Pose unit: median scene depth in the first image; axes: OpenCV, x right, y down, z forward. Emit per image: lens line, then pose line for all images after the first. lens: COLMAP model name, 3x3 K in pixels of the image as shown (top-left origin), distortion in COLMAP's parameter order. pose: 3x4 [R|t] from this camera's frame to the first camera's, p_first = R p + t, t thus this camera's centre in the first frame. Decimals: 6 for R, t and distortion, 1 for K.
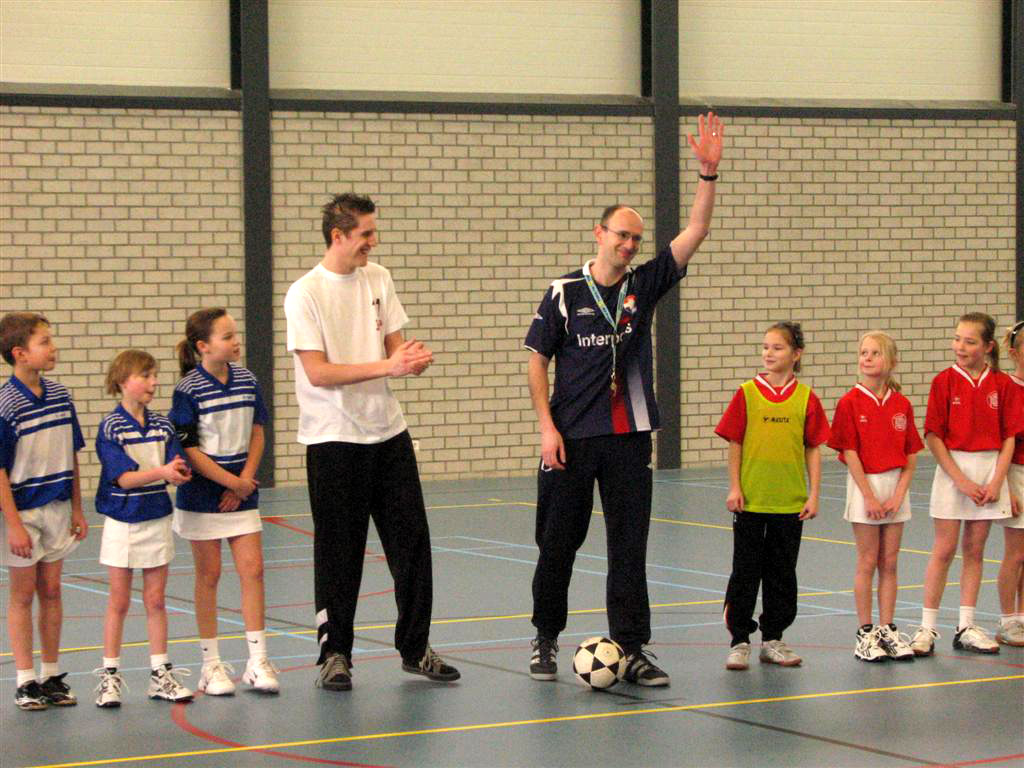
lens RADIAL K [[3538.0, 0, 500.0], [0, 3538.0, 352.8], [0, 0, 1]] dist [0.362660, 0.000000]
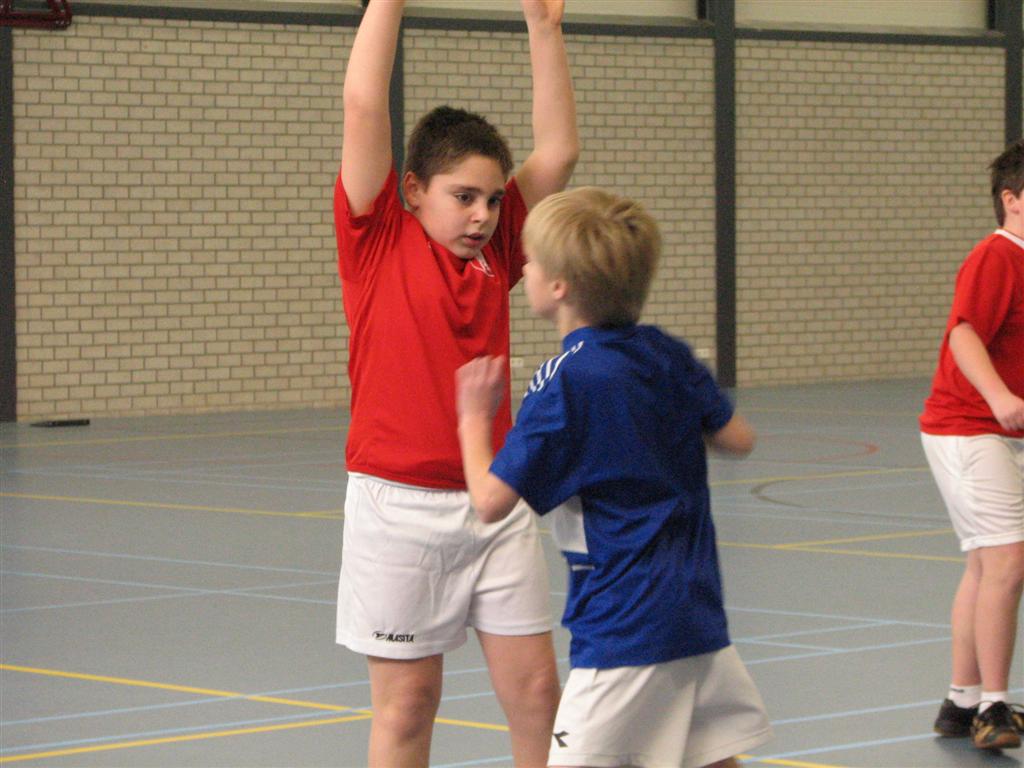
lens RADIAL K [[4189.8, 0, 518.2], [0, 4189.8, 391.7], [0, 0, 1]] dist [0.300103, 0.000000]
pose [[0.977951, 0.001202, 0.208833, -0.261321], [-0.006104, 0.999721, 0.022829, 0.006989], [-0.208747, -0.023600, 0.977685, -0.161505]]
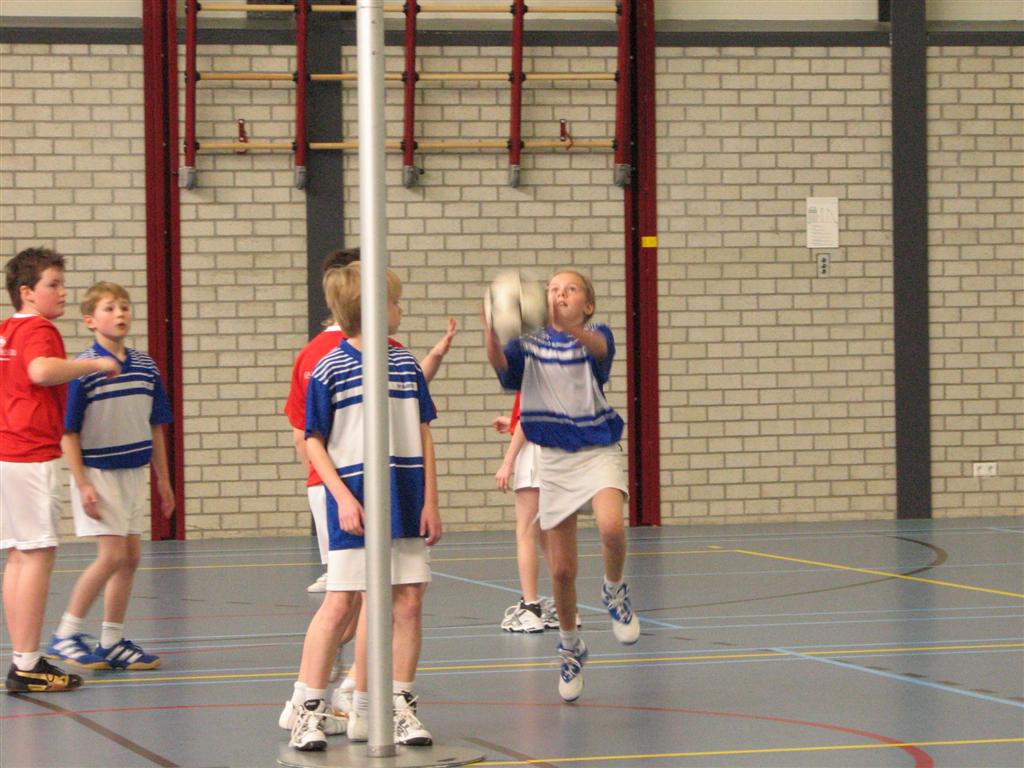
lens RADIAL K [[4189.8, 0, 510.3], [0, 4189.8, 385.4], [0, 0, 1]] dist [0.300103, 0.000000]
pose [[0.972658, 0.007005, -0.232136, 0.172298], [-0.004380, 0.999921, 0.011821, -0.005475], [0.232200, -0.010481, 0.972611, 0.118585]]
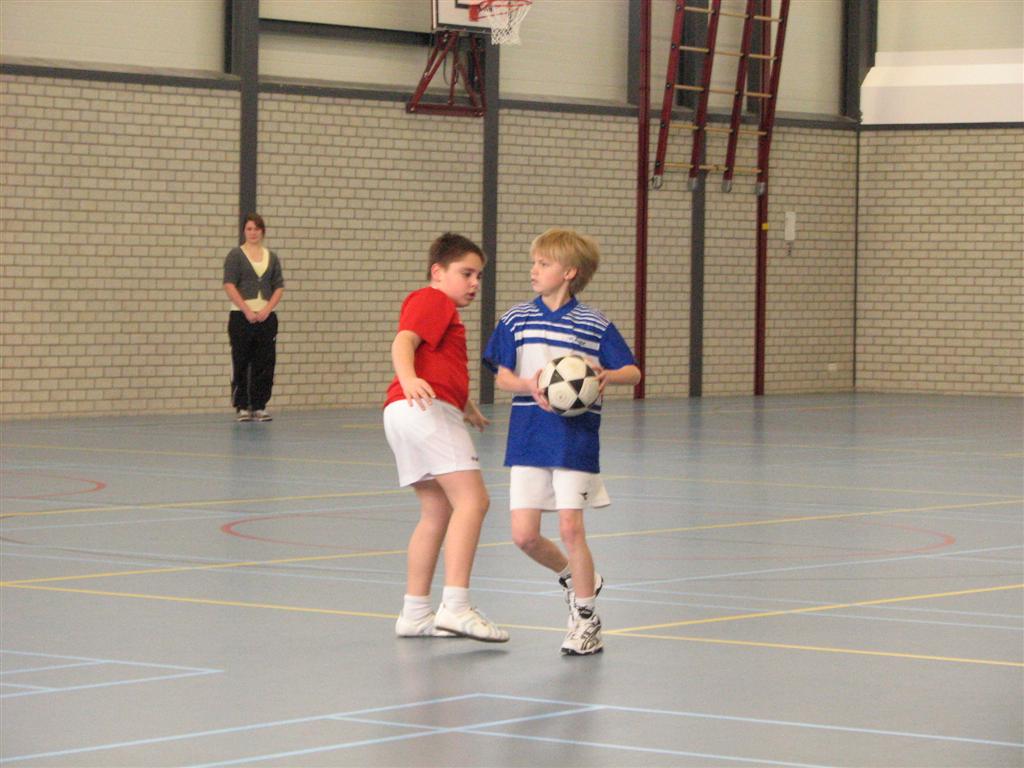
lens RADIAL K [[4189.8, 0, 505.5], [0, 4189.8, 376.3], [0, 0, 1]] dist [0.300103, 0.000000]
pose [[0.923179, 0.021975, 0.383743, -0.269067], [-0.026773, 0.999616, 0.007165, 0.007207], [-0.383438, -0.016888, 0.923412, -0.166446]]
